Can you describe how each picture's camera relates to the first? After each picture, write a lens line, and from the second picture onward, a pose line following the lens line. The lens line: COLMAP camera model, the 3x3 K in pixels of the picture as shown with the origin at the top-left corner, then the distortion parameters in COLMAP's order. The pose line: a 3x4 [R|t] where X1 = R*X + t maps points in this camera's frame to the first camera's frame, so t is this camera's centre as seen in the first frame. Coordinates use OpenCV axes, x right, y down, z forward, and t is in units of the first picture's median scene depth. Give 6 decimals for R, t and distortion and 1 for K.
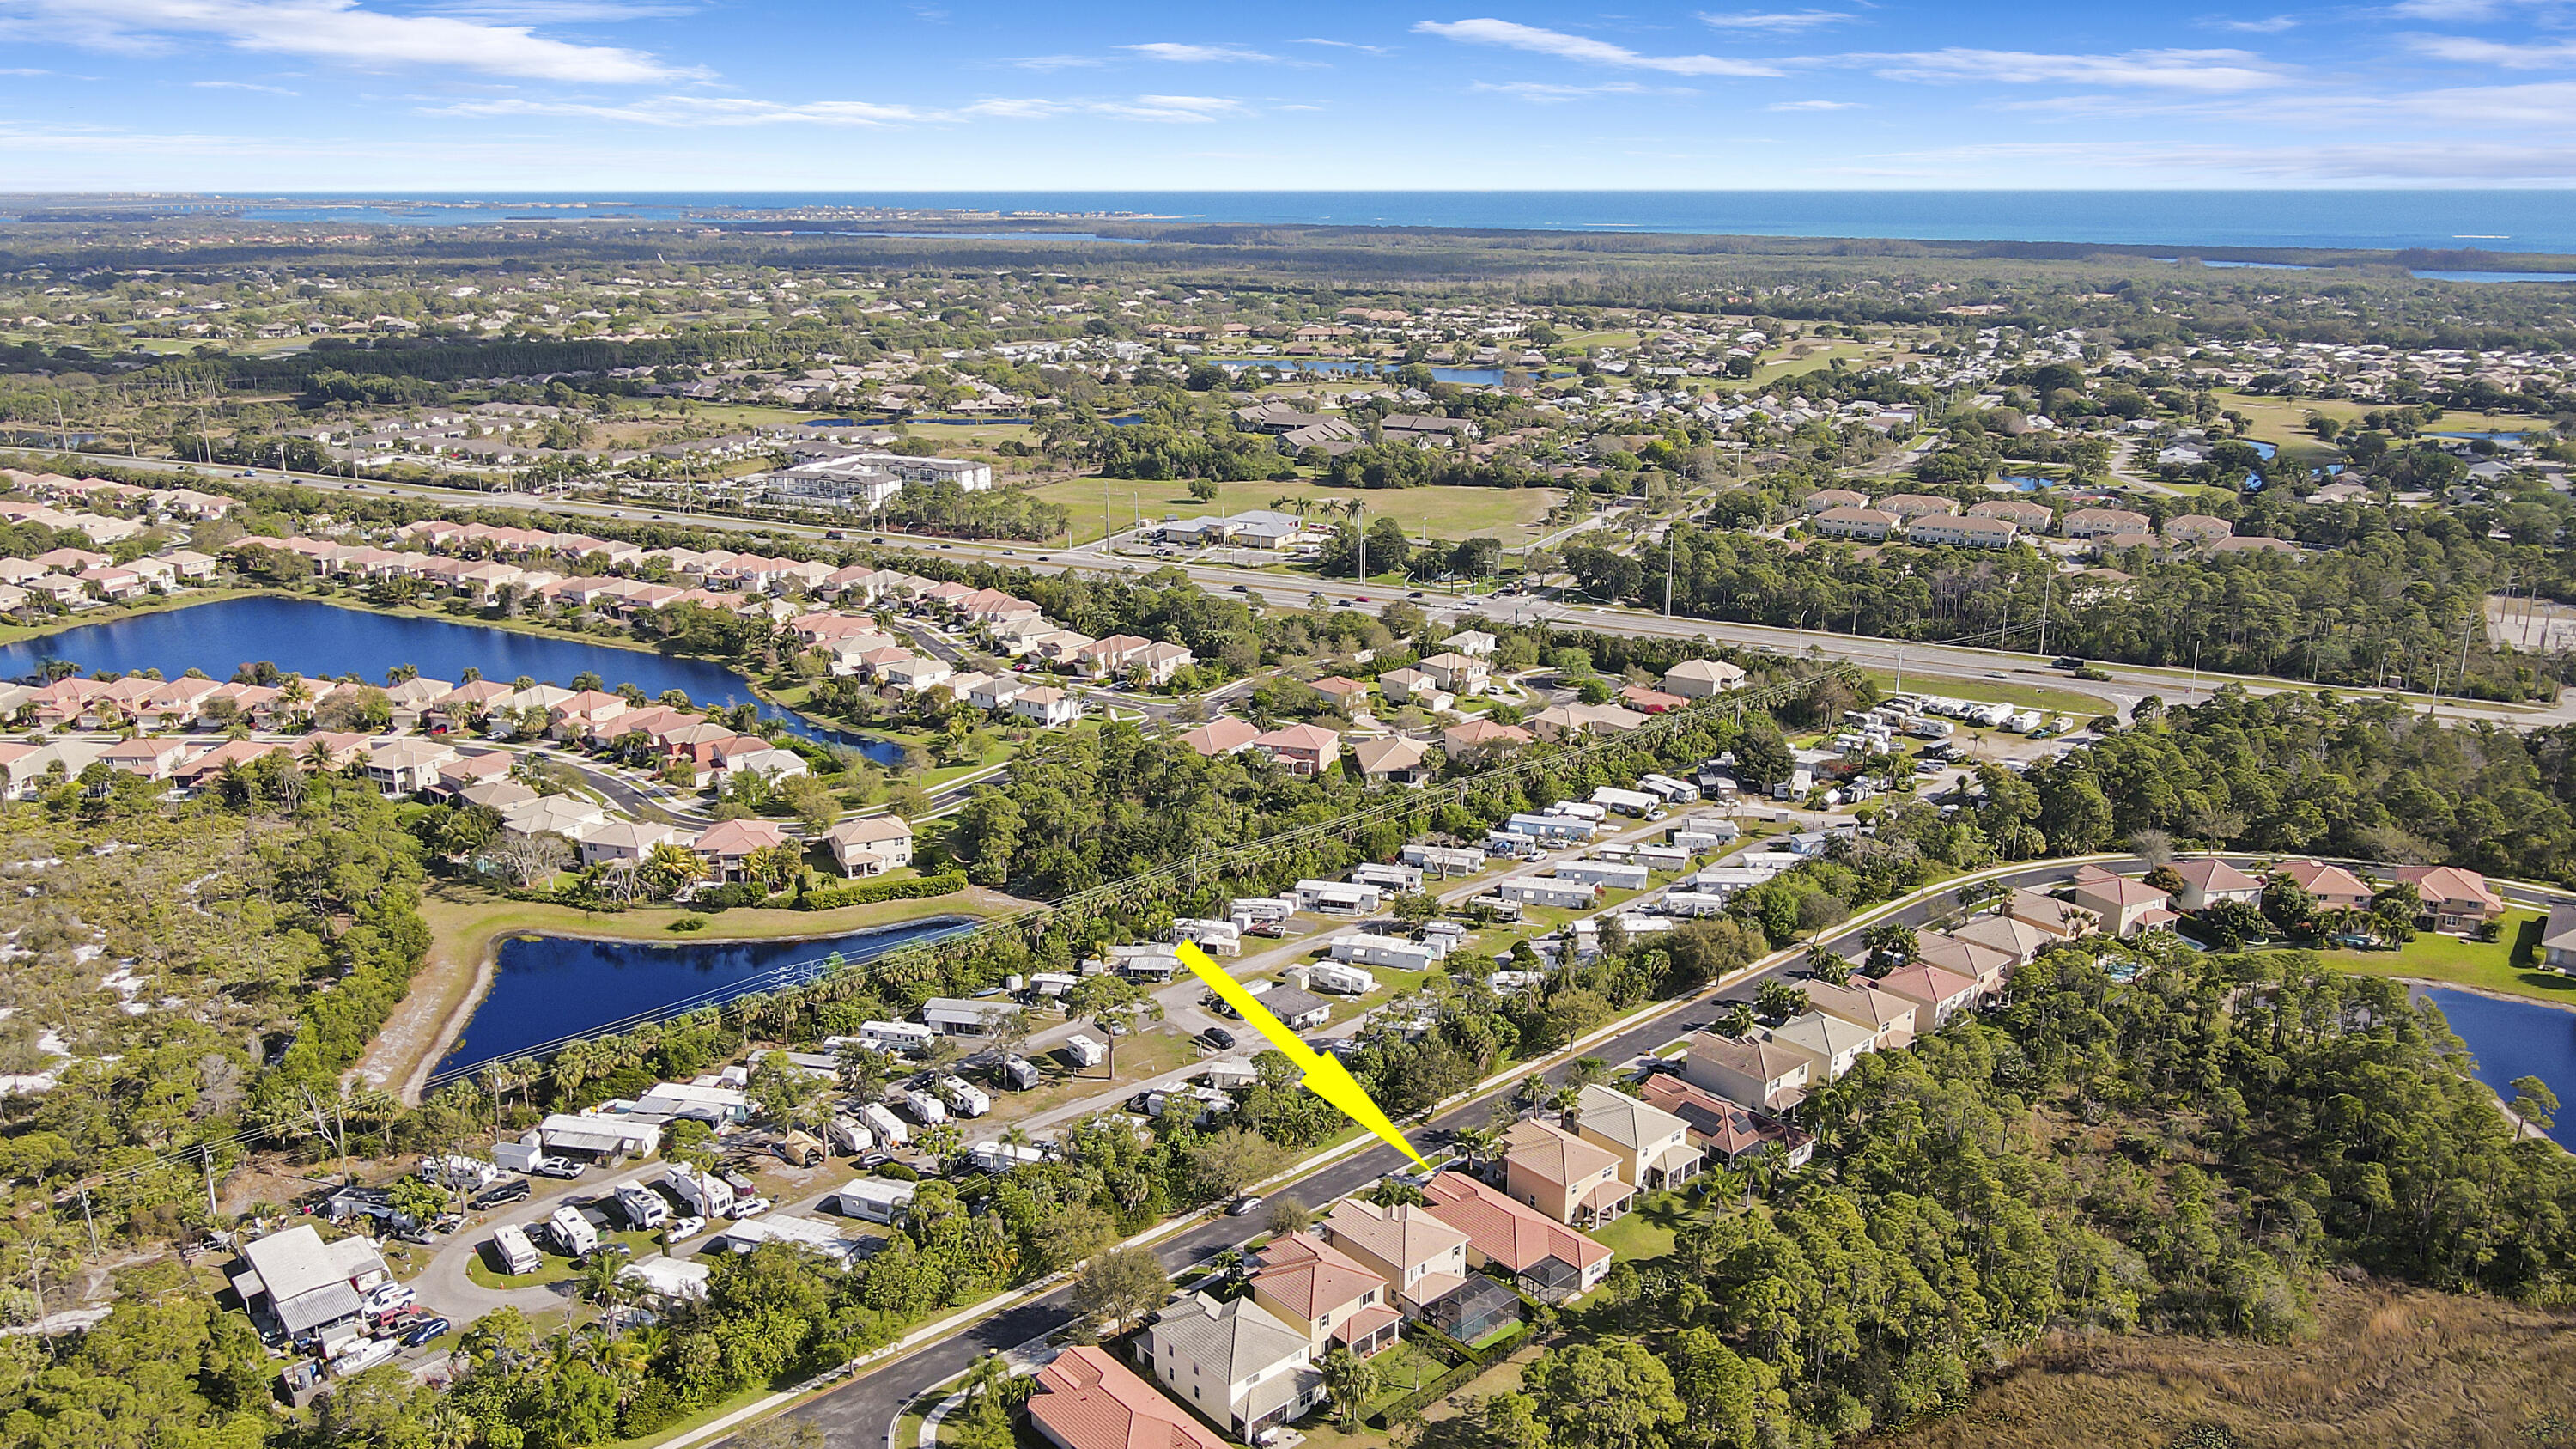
lens RADIAL K [[1854.2, 0, 1288.0], [0, 1854.2, 724.5], [0, 0, 1]] dist [0.013807, 0.006244]
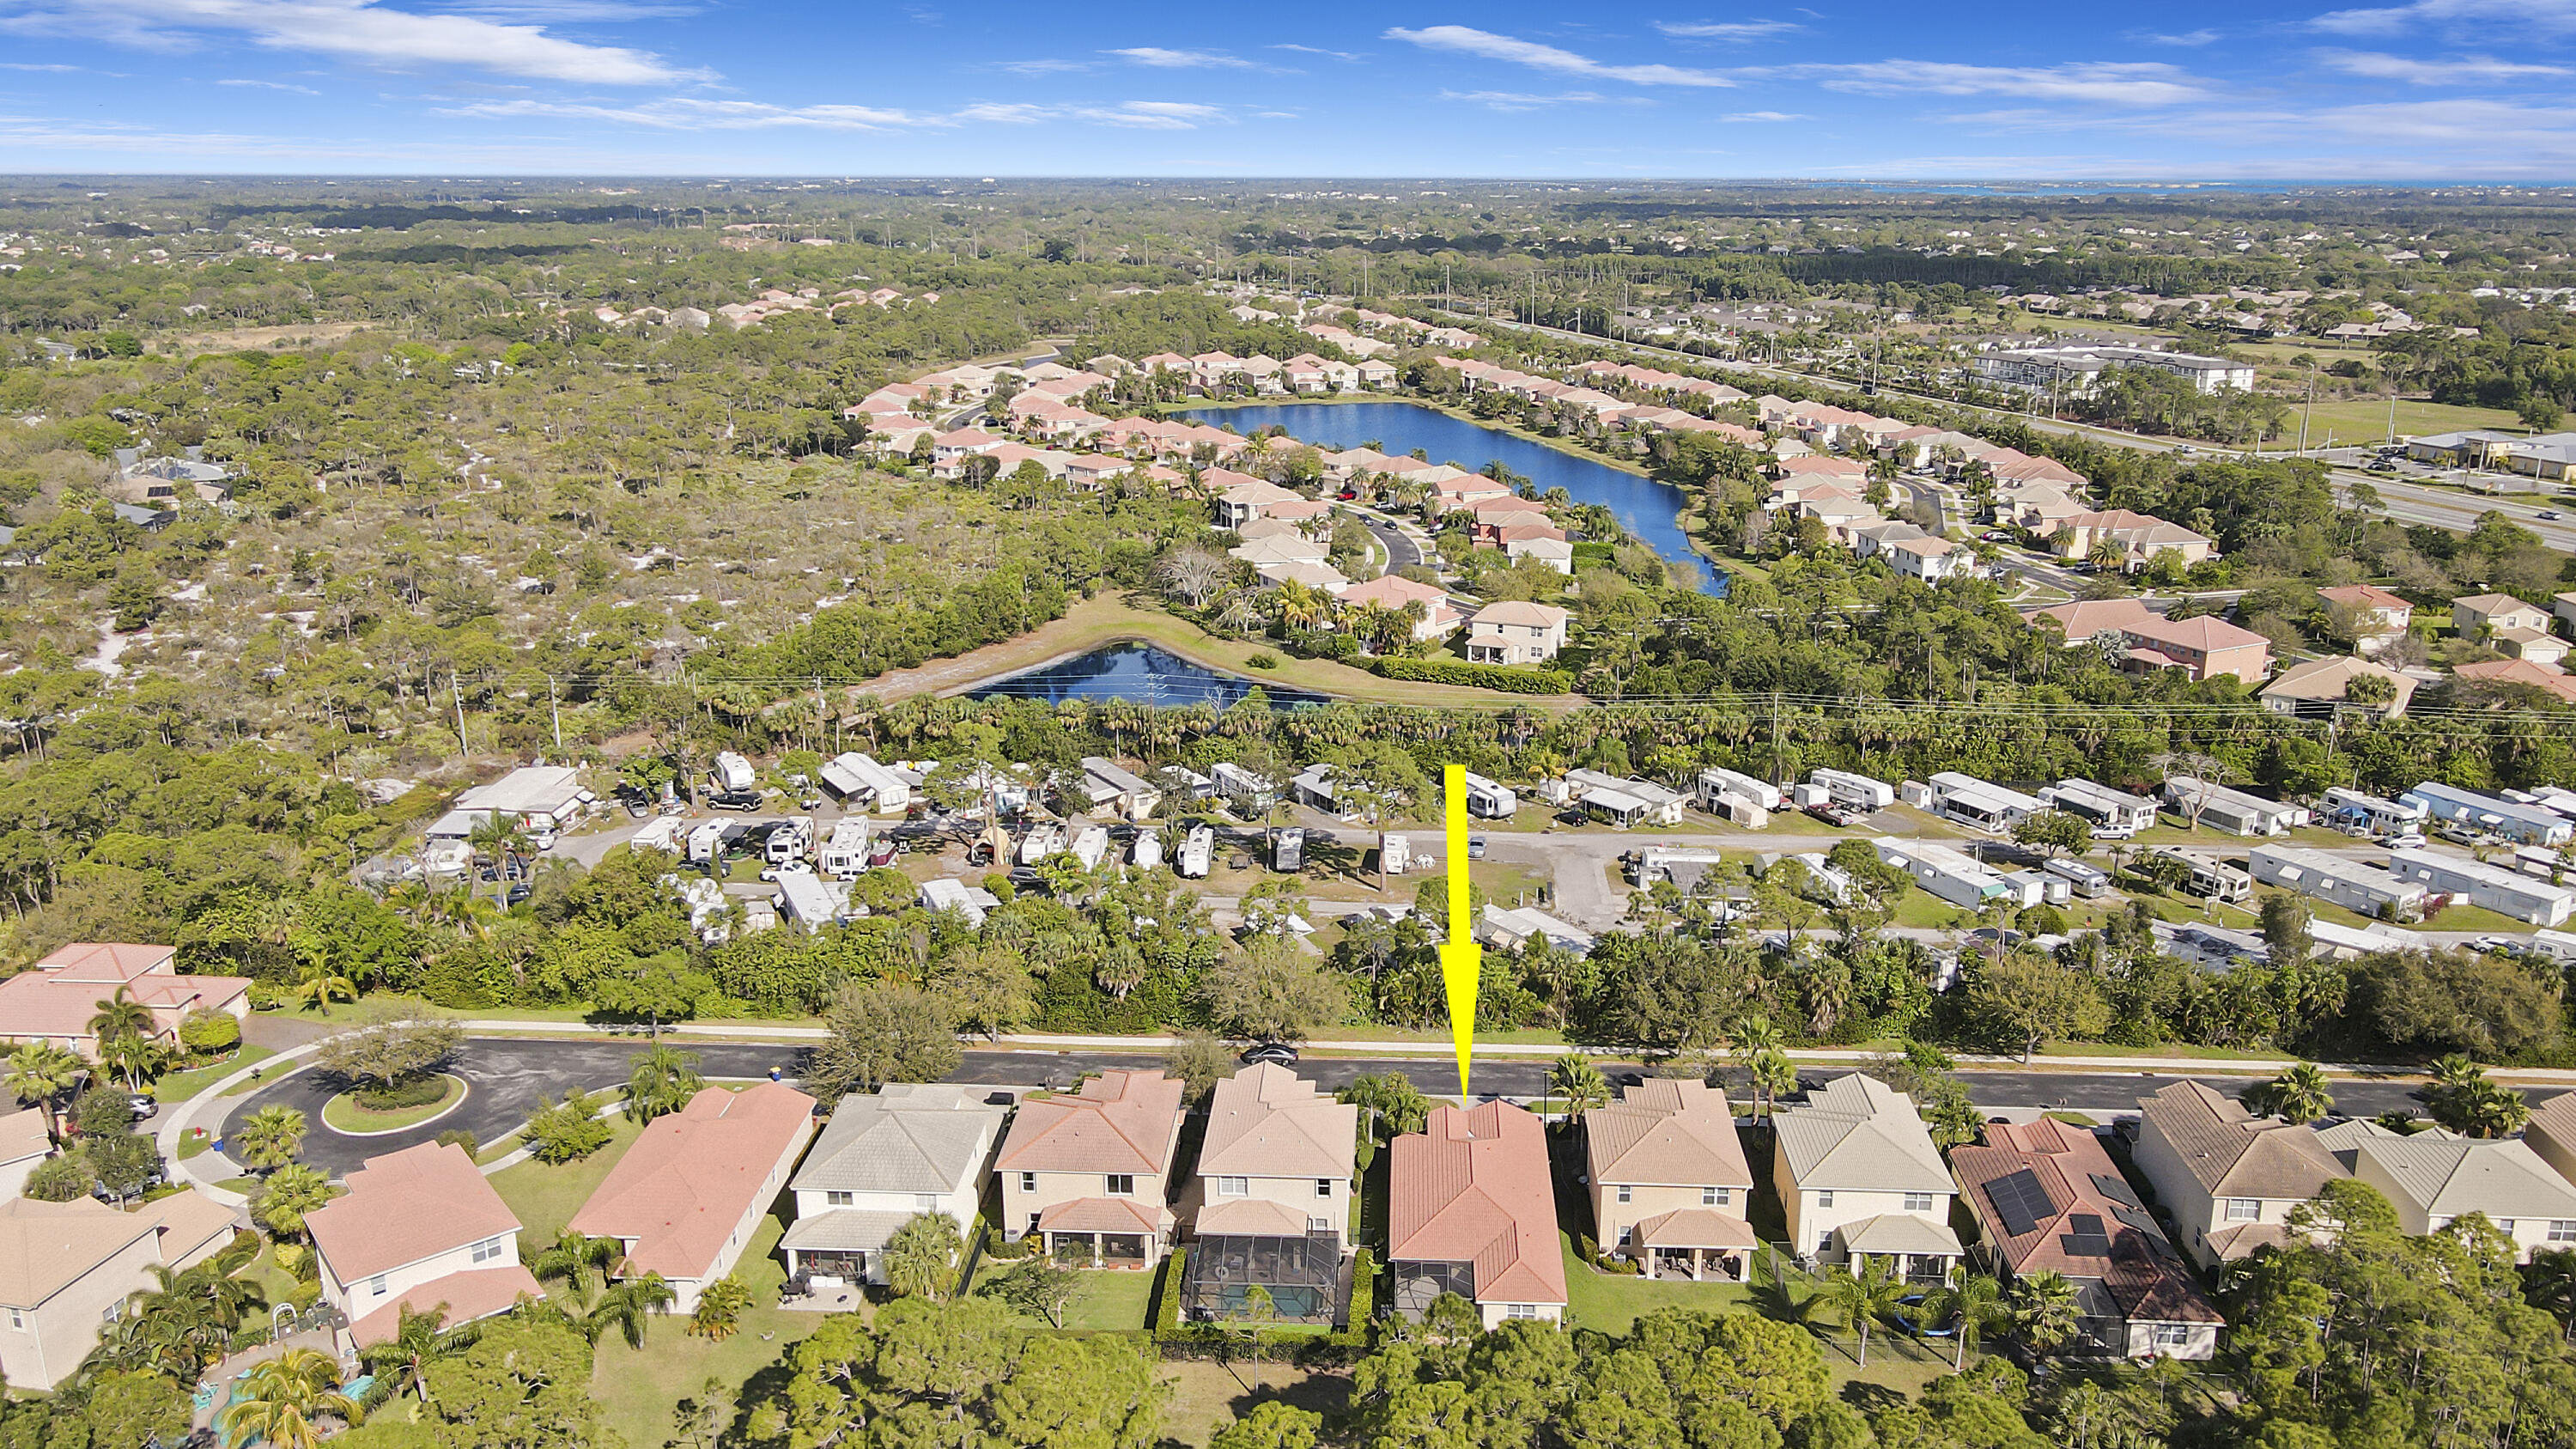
lens RADIAL K [[1854.2, 0, 1288.0], [0, 1854.2, 724.5], [0, 0, 1]] dist [0.013807, 0.006244]
pose [[0.729109, 0.205601, -0.652785, 0.268138], [-0.190639, 0.977071, 0.094809, 0.047319], [0.657310, 0.055321, 0.751587, 0.315045]]
